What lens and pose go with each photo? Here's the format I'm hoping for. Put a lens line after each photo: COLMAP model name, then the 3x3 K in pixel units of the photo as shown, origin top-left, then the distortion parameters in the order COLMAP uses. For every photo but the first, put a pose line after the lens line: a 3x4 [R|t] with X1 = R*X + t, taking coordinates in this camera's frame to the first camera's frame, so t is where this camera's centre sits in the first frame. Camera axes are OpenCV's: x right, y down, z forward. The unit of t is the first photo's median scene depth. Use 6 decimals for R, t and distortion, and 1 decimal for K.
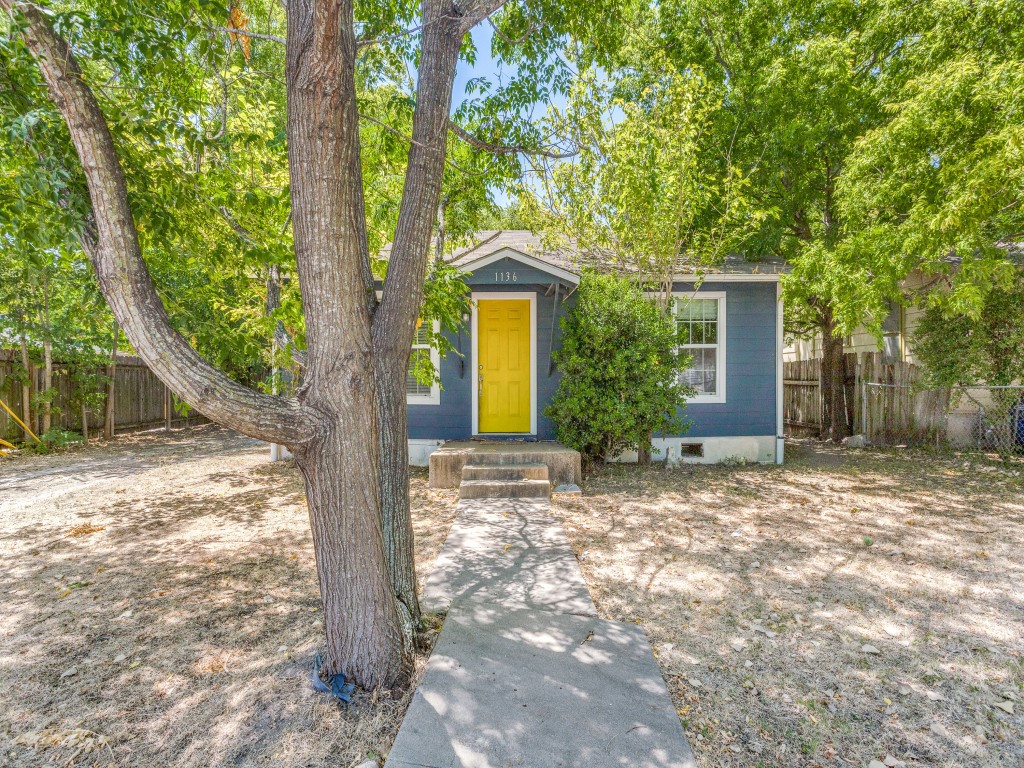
lens RADIAL K [[498.6, 0, 500.1], [0, 498.6, 372.8], [0, 0, 1]] dist [-0.003354, -0.000828]
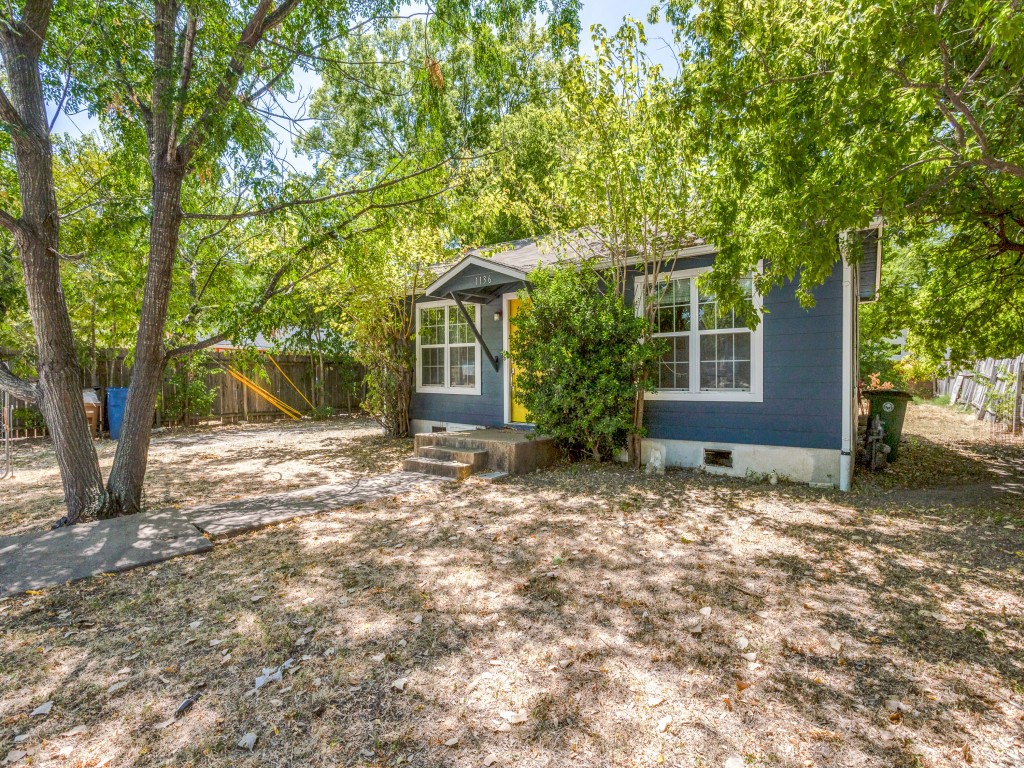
lens RADIAL K [[498.6, 0, 500.1], [0, 498.6, 372.8], [0, 0, 1]] dist [-0.003354, -0.000828]
pose [[0.761059, -0.002718, -0.648677, 0.645453], [0.019445, 0.999637, 0.018626, -0.007391], [0.648391, -0.026789, 0.760836, 0.146586]]
